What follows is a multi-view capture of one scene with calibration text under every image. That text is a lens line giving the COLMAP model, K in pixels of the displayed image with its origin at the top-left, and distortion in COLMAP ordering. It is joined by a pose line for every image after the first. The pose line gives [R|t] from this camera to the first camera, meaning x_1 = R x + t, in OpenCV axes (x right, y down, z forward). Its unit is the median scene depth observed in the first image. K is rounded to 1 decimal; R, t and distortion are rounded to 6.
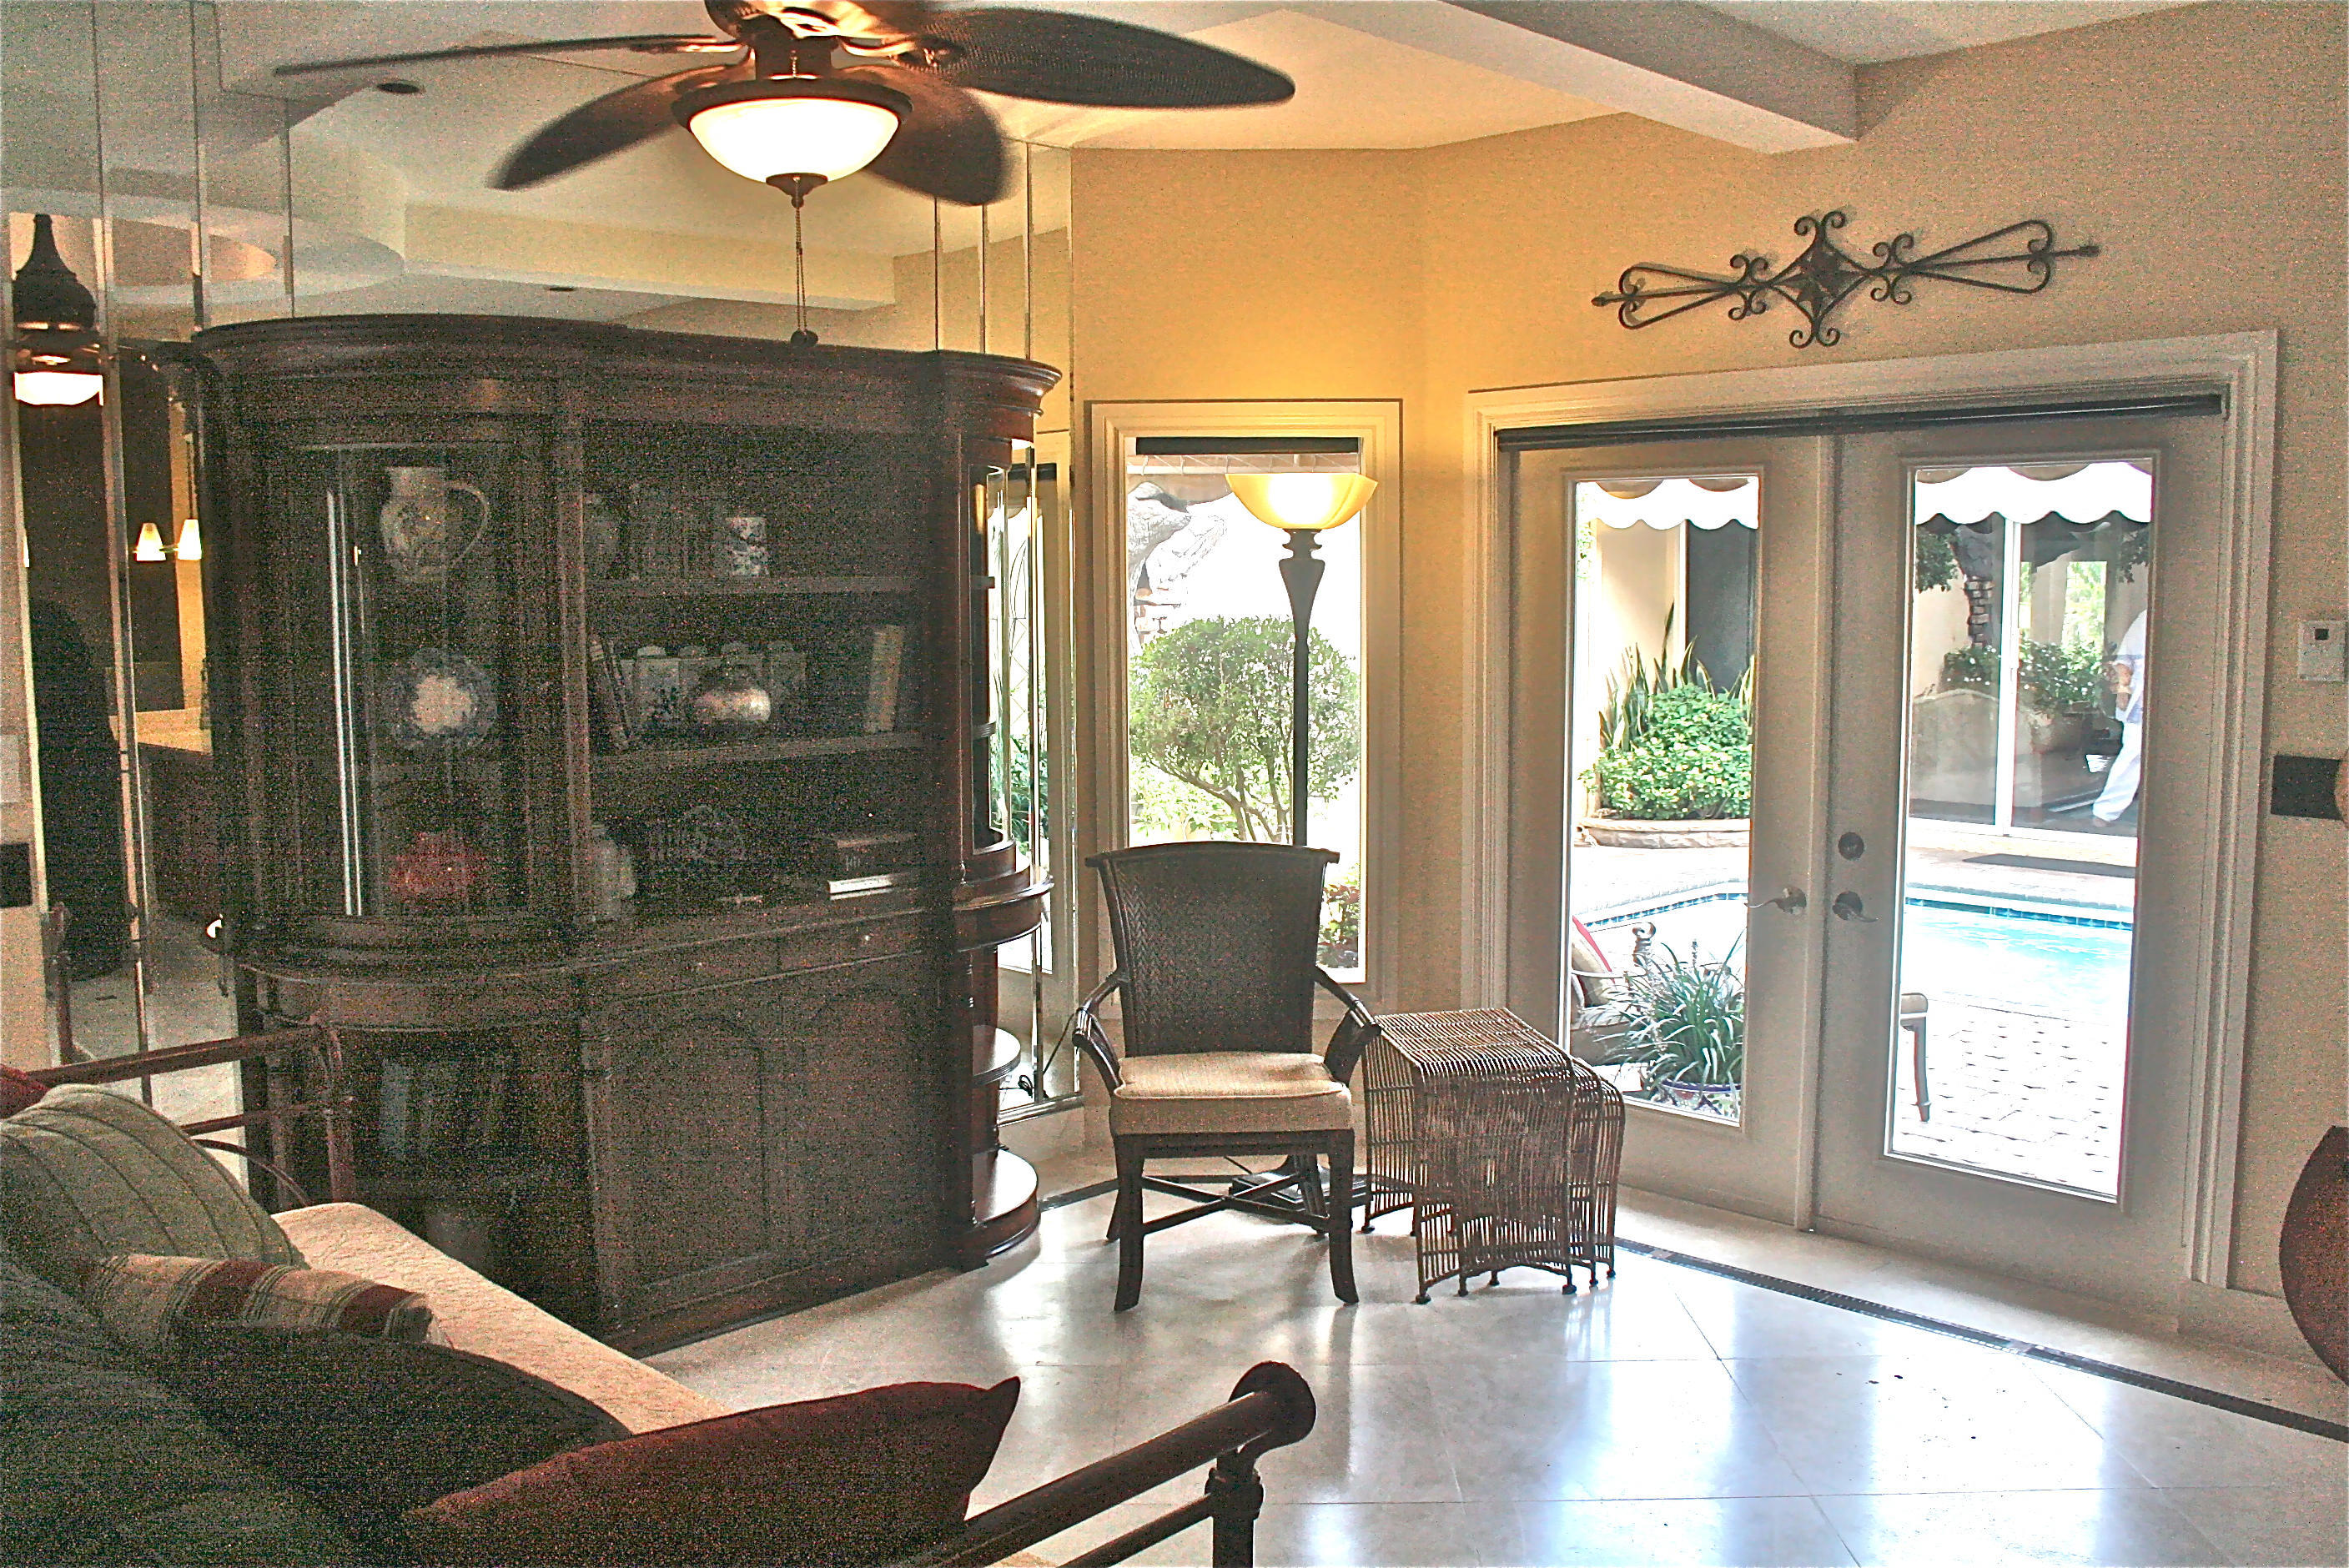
lens RADIAL K [[1971.0, 0, 1174.5], [0, 1971.0, 784.0], [0, 0, 1]] dist [-0.166454, 0.135878]
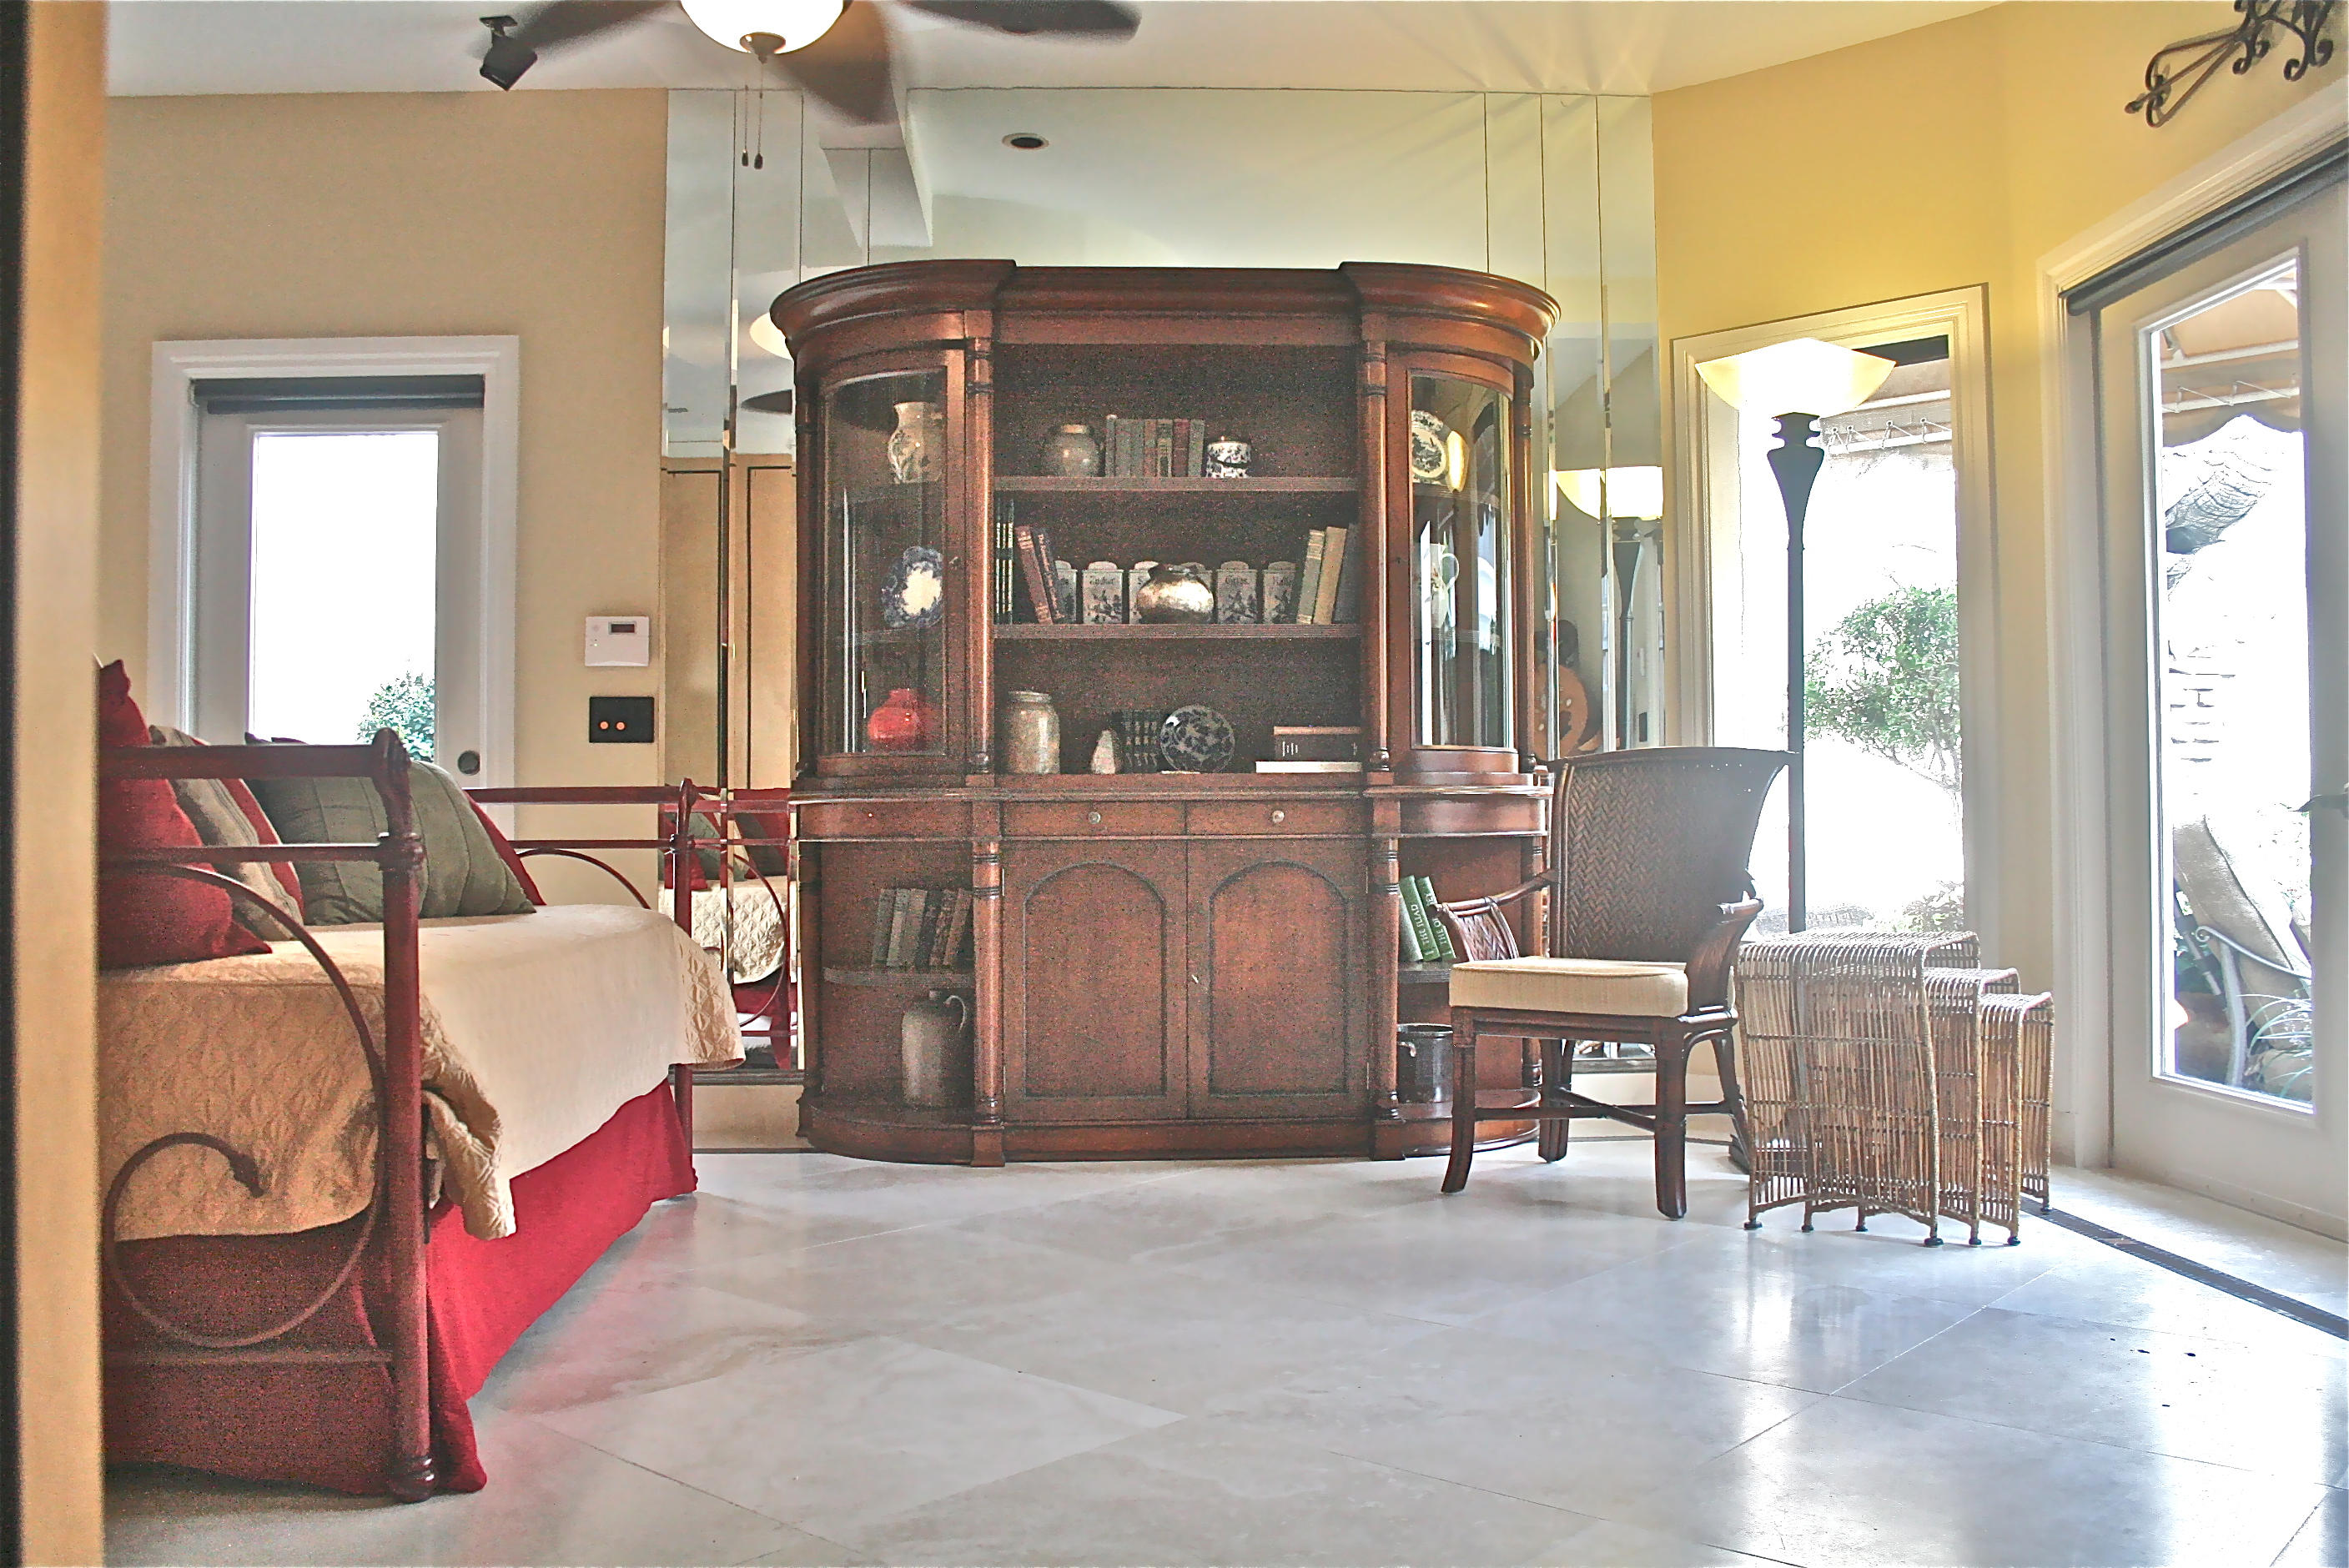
lens RADIAL K [[1971.0, 0, 1174.5], [0, 1971.0, 784.0], [0, 0, 1]] dist [-0.166454, 0.135878]
pose [[0.746173, -0.014704, -0.665590, 0.503856], [-0.066338, 0.993138, -0.096310, 0.167580], [0.662439, 0.116018, 0.740077, 0.171023]]
